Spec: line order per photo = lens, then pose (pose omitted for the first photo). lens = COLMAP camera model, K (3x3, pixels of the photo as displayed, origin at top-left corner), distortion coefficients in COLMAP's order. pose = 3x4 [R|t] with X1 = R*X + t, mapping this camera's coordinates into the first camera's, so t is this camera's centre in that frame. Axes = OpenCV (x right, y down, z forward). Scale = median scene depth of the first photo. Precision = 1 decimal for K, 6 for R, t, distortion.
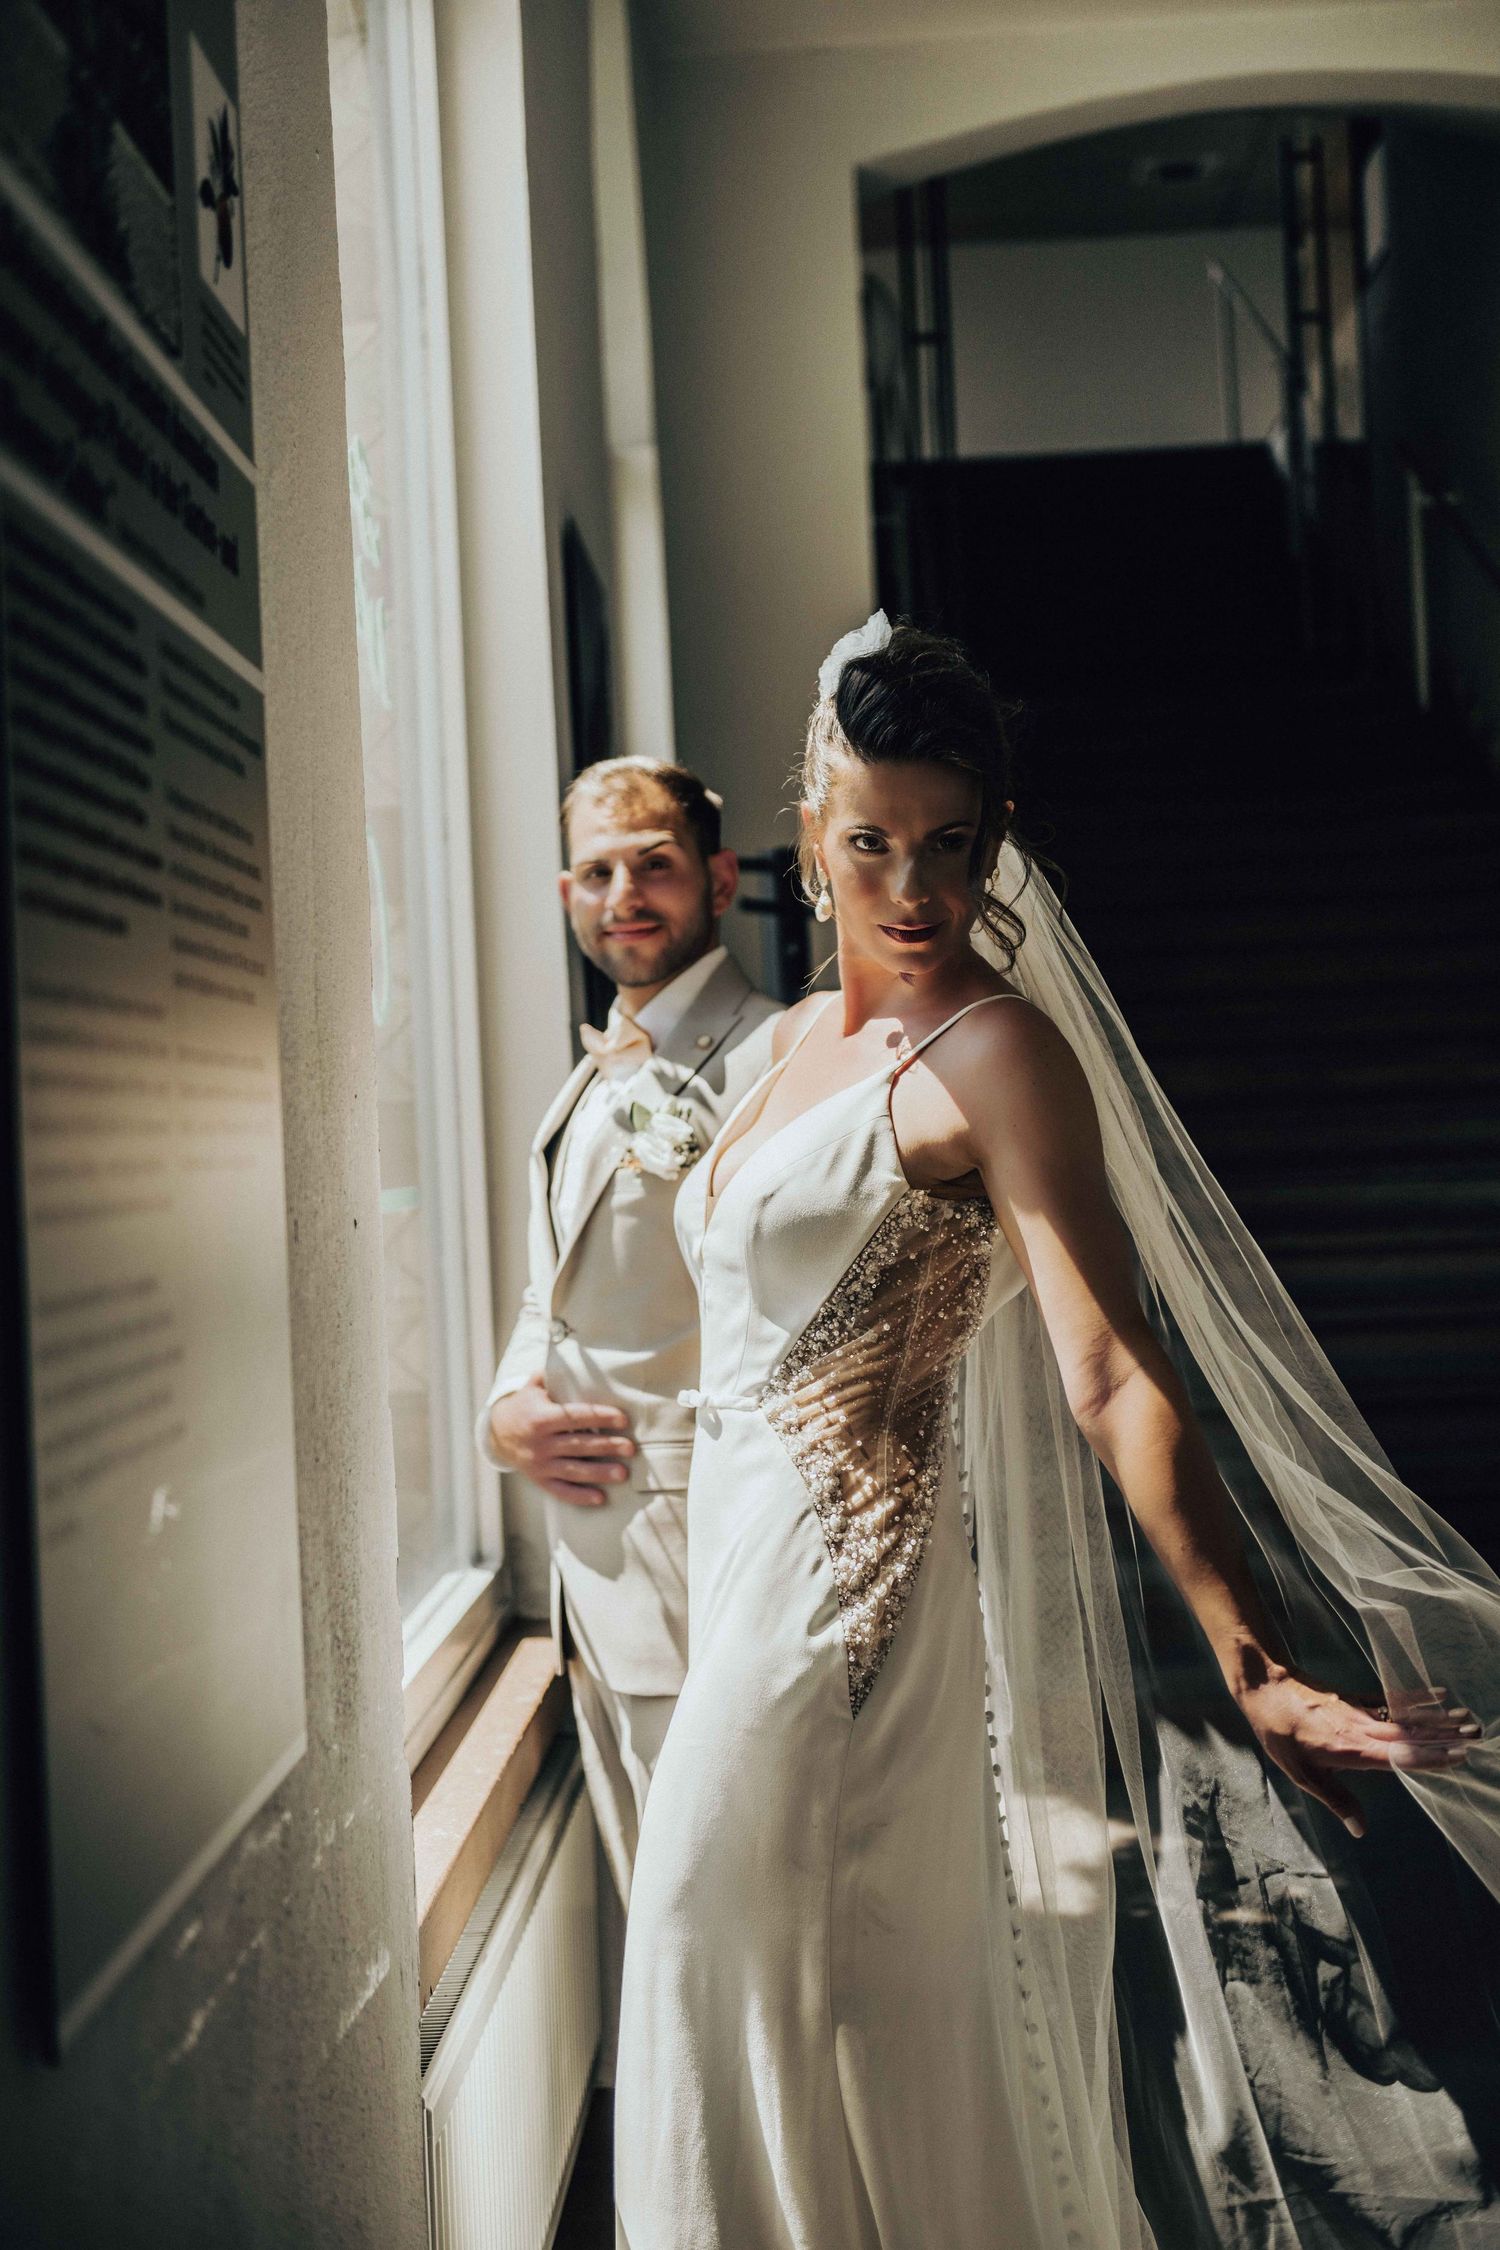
lens RADIAL K [[2944.7, 0, 750.0], [0, 2944.7, 1125.0], [0, 0, 1]] dist [-0.001084, 0.009272]
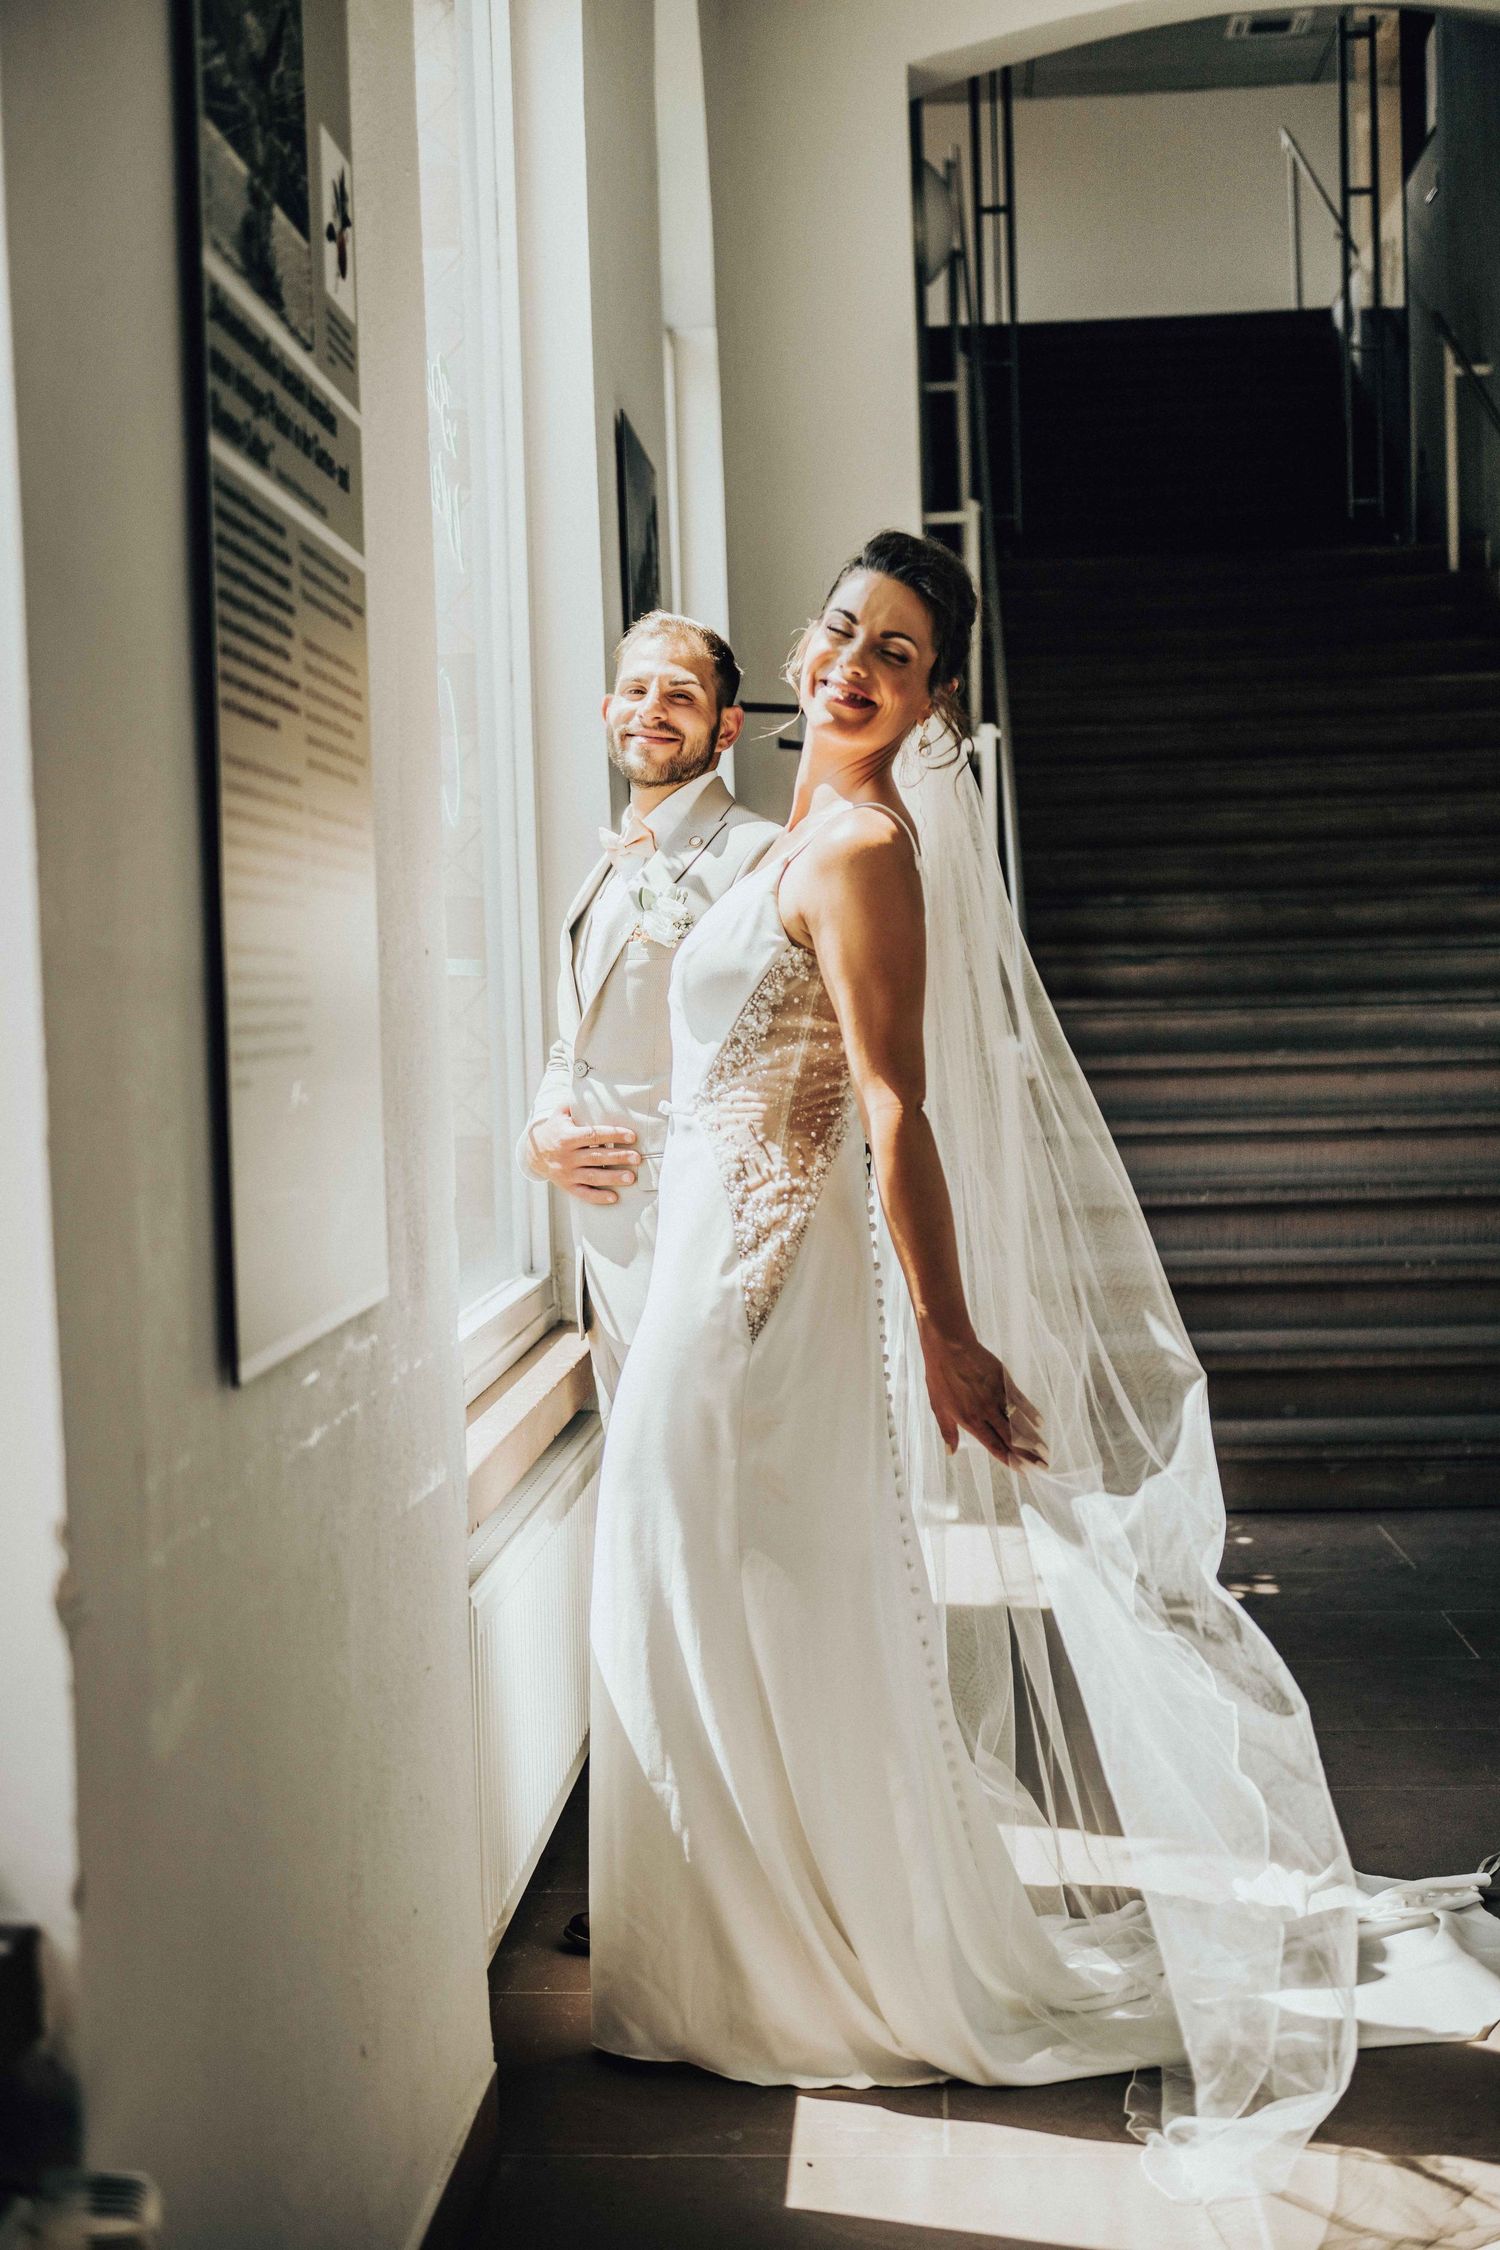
lens RADIAL K [[2944.7, 0, 750.0], [0, 2944.7, 1125.0], [0, 0, 1]] dist [-0.001084, 0.009272]
pose [[0.999422, 0.016929, -0.029488, 0.074639], [-0.015424, 0.998602, 0.050559, 0.051230], [0.030303, -0.050075, 0.998286, -0.475062]]
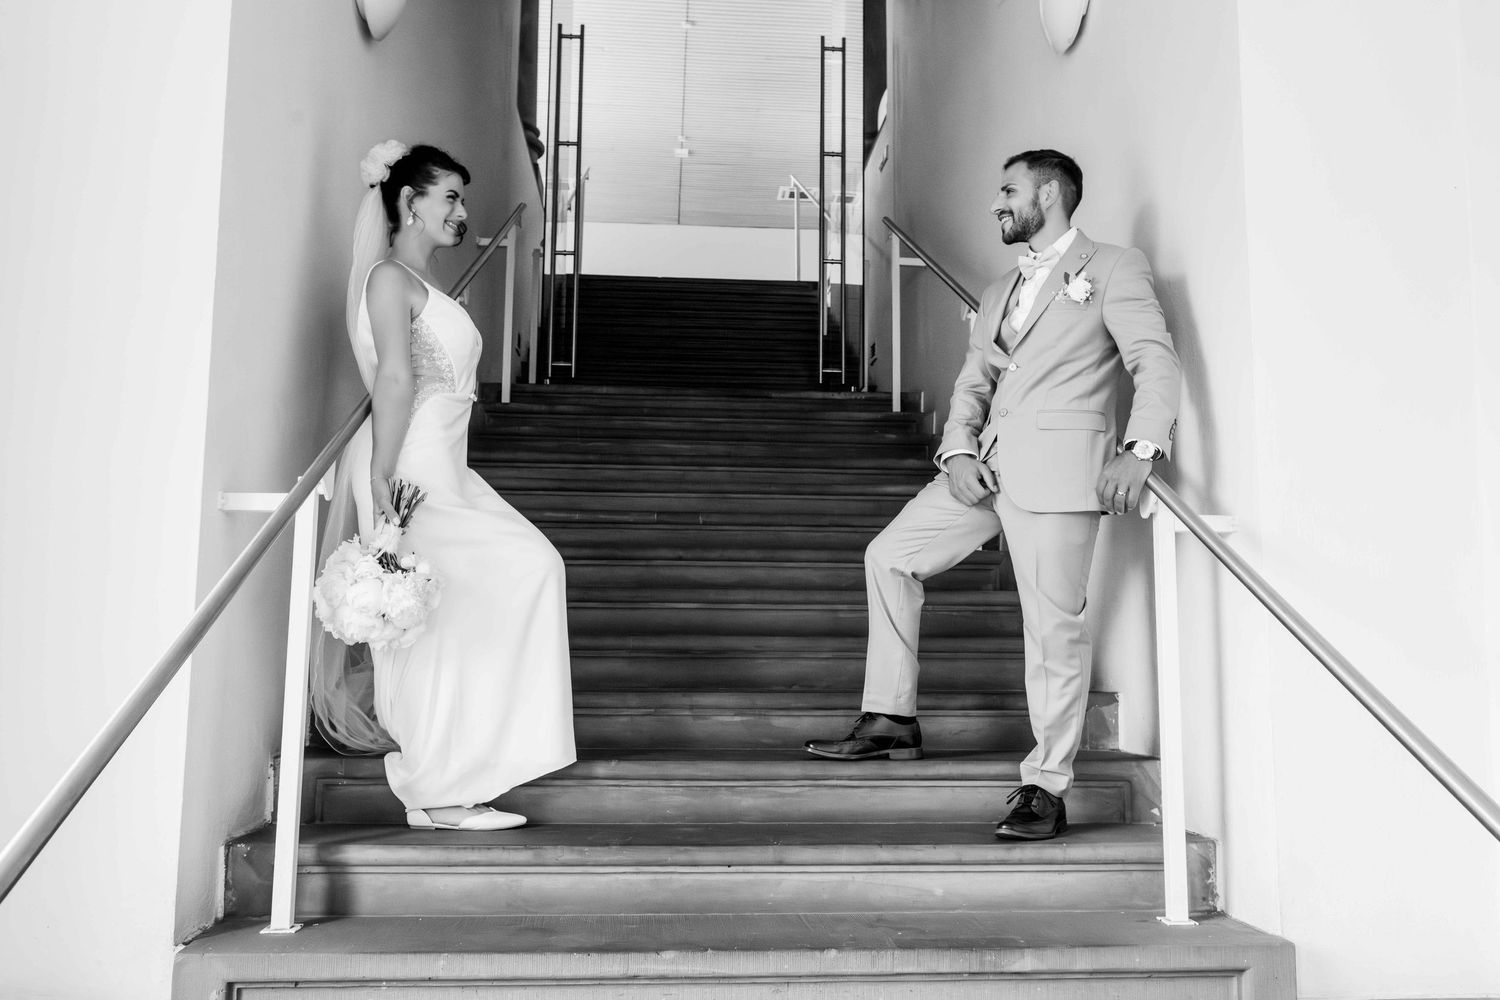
lens RADIAL K [[1310.6, 0, 790.0], [0, 1310.6, 500.0], [0, 0, 1]] dist [0.001112, 0.002210]
pose [[0.989323, 0.067935, 0.128939, 0.707404], [-0.051808, 0.990860, -0.124549, -0.173204], [-0.136221, 0.116539, 0.983800, 2.803051]]
